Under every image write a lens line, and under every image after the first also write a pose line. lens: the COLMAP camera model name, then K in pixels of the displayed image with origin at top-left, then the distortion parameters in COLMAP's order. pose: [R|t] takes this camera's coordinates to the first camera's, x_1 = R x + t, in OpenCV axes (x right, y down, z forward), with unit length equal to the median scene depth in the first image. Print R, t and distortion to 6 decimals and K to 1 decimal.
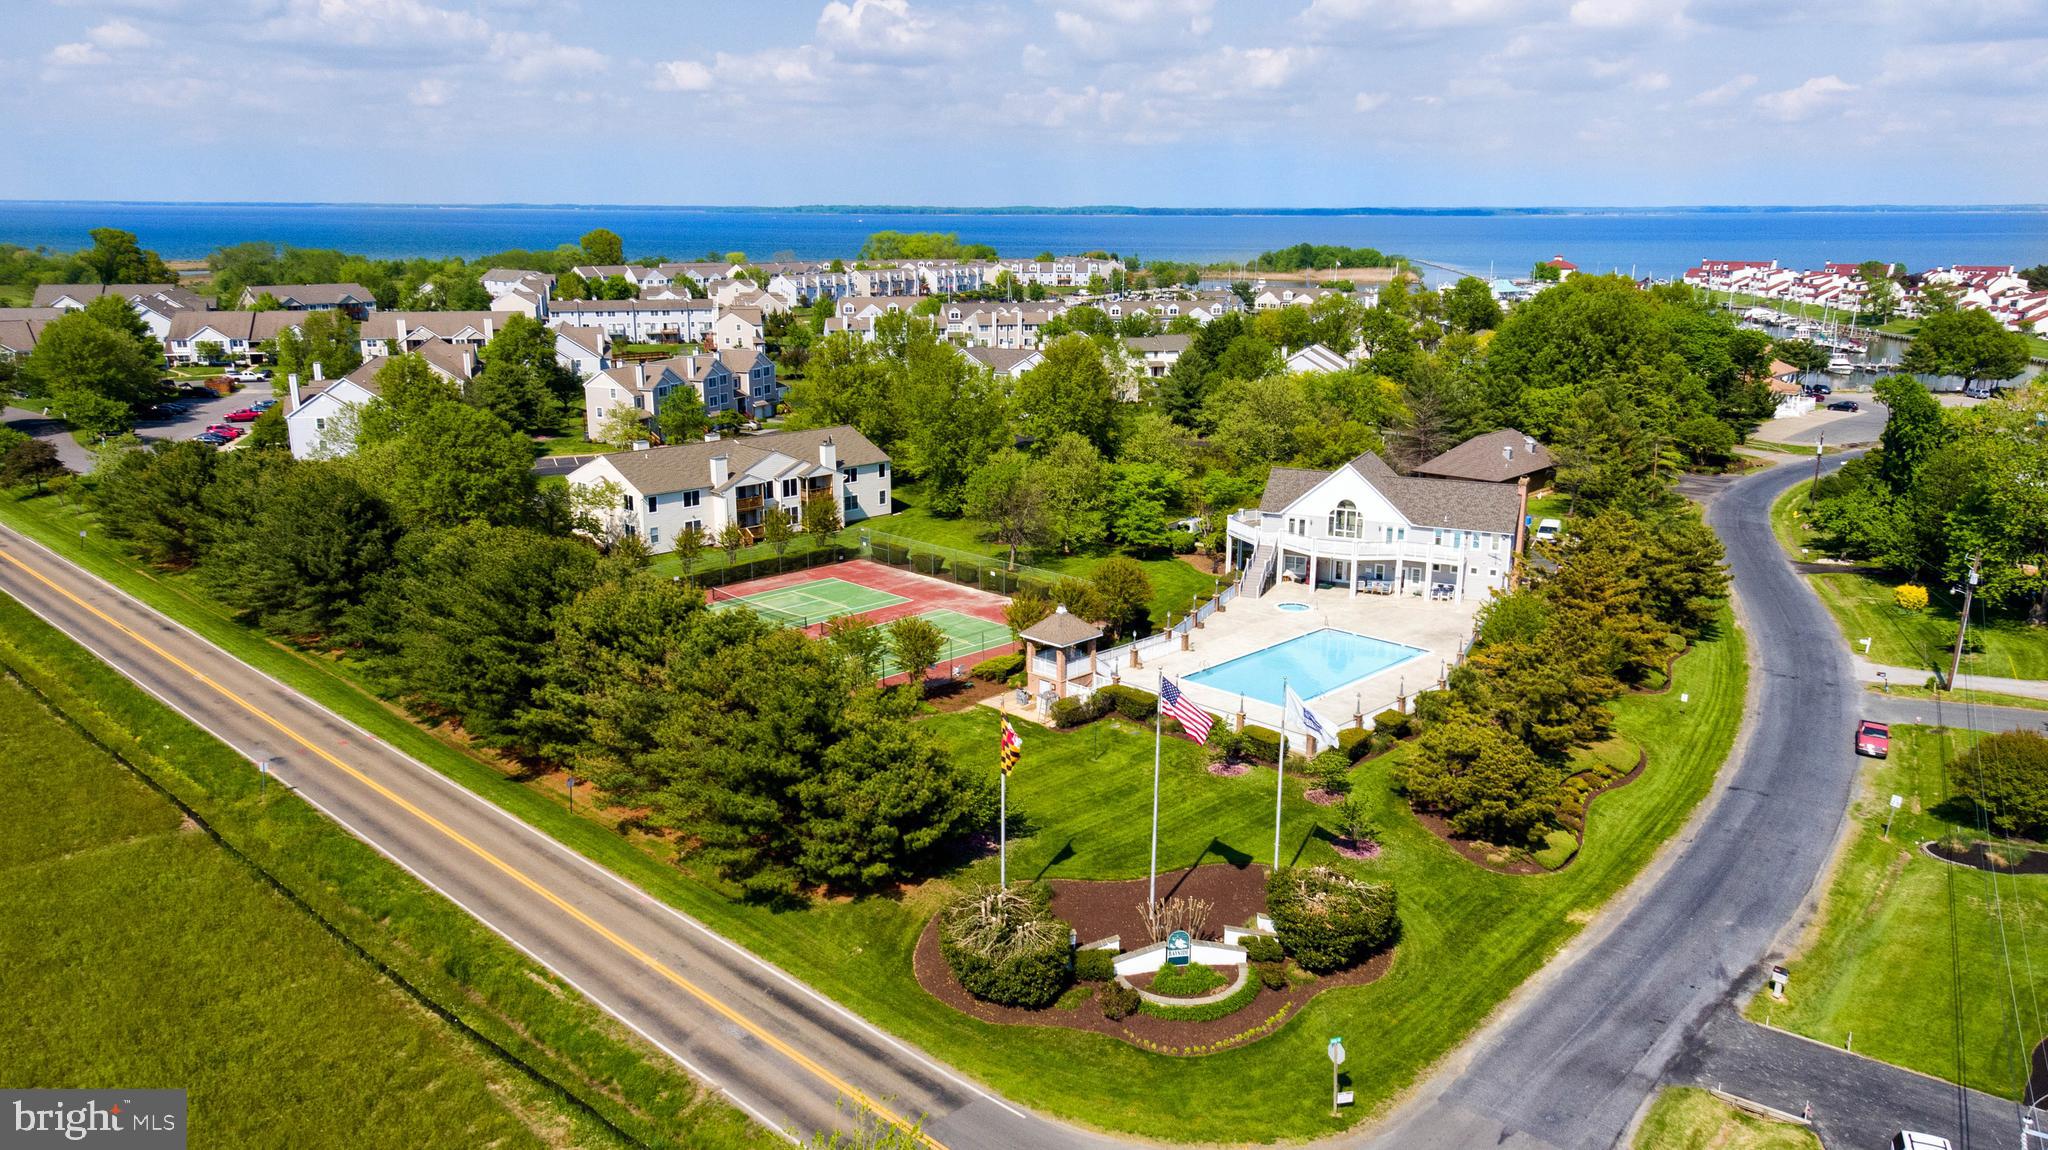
lens RADIAL K [[1500.6, 0, 1023.0], [0, 1500.6, 583.0], [0, 0, 1]] dist [0.030026, -0.000486]
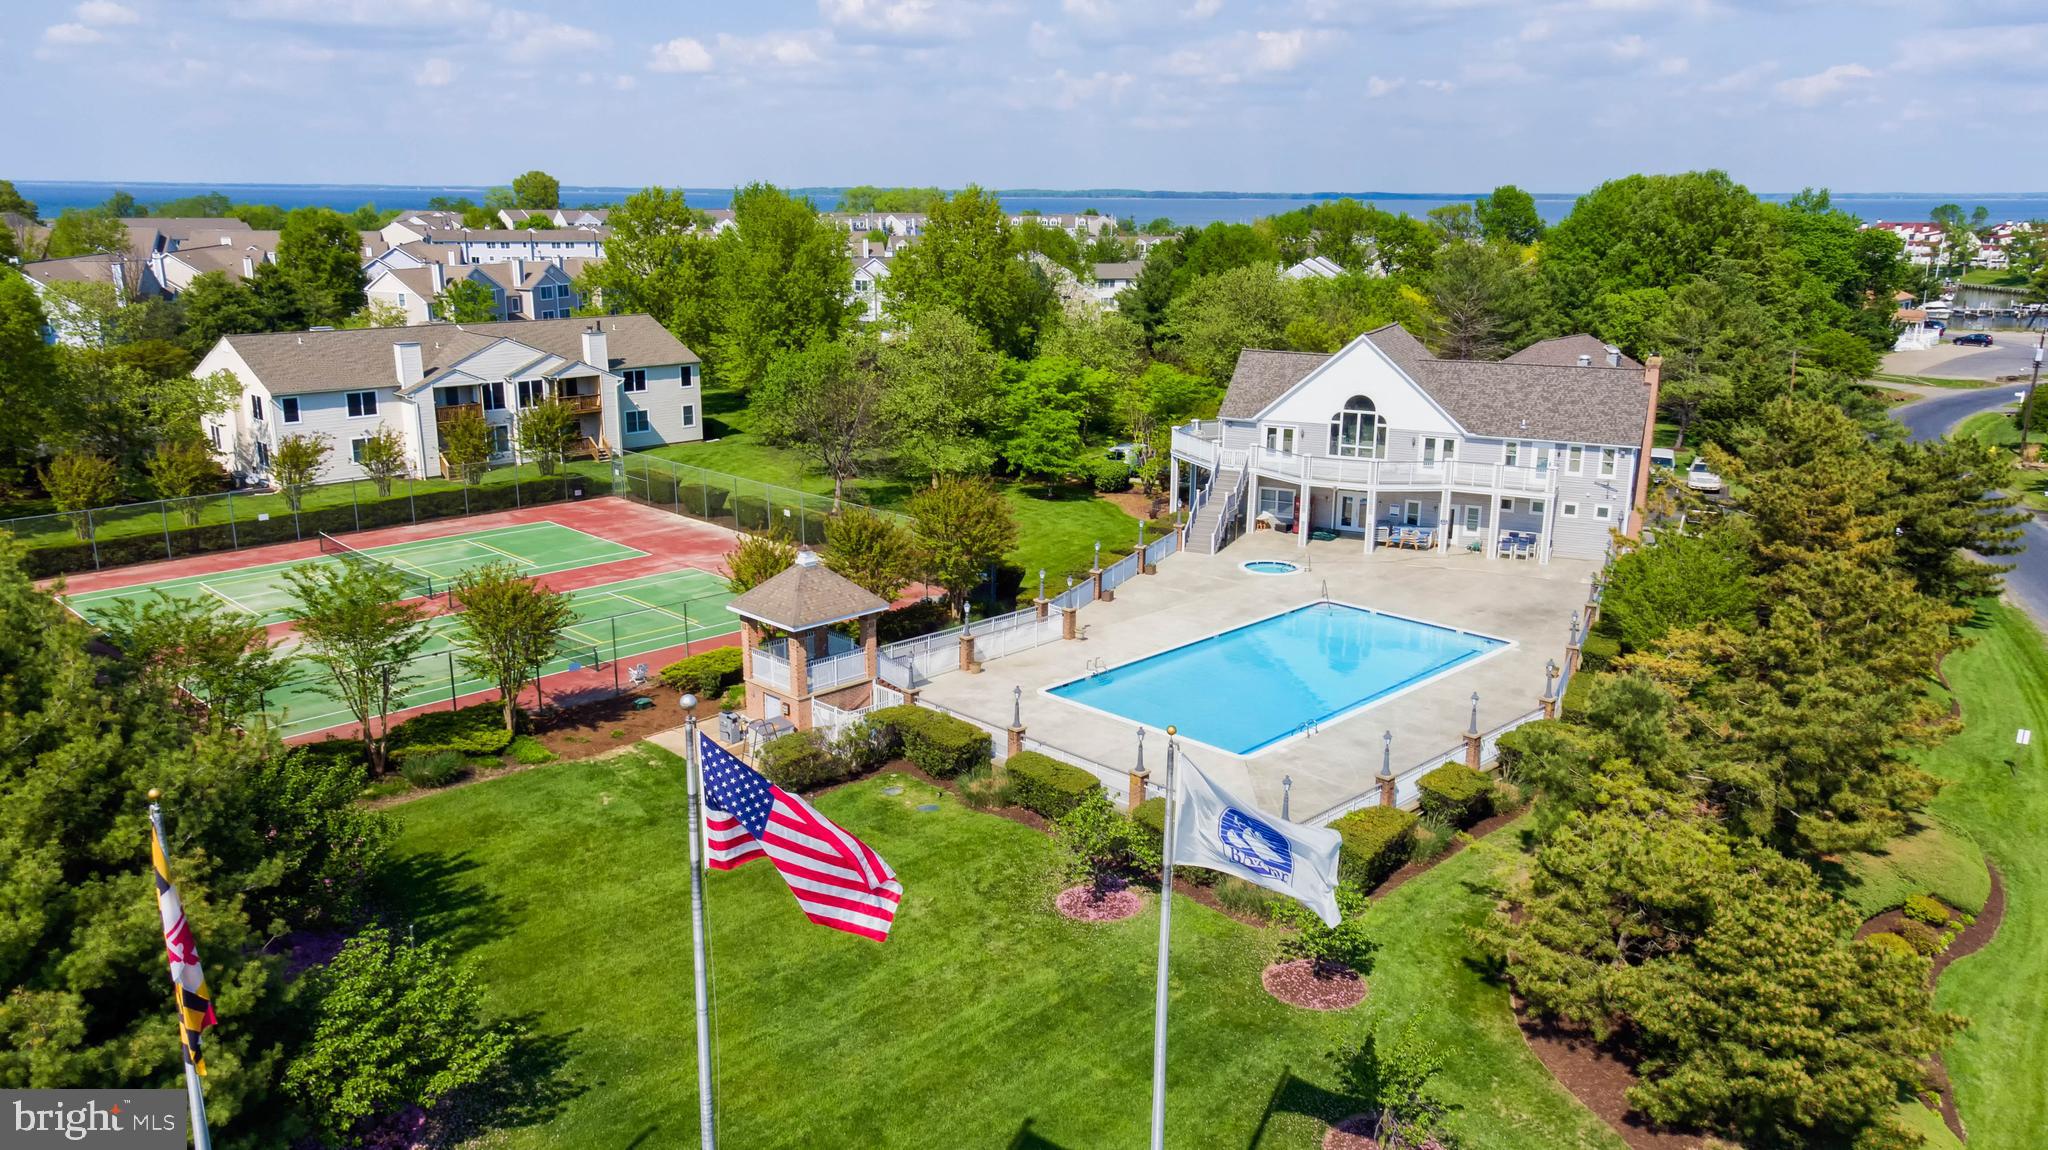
lens RADIAL K [[1500.6, 0, 1027.9], [0, 1500.6, 583.1], [0, 0, 1]] dist [0.030026, -0.000486]
pose [[0.999986, 0.005210, -0.001040, 0.069860], [-0.005201, 0.999952, 0.008353, 0.014813], [0.001083, -0.008347, 0.999965, 0.333161]]
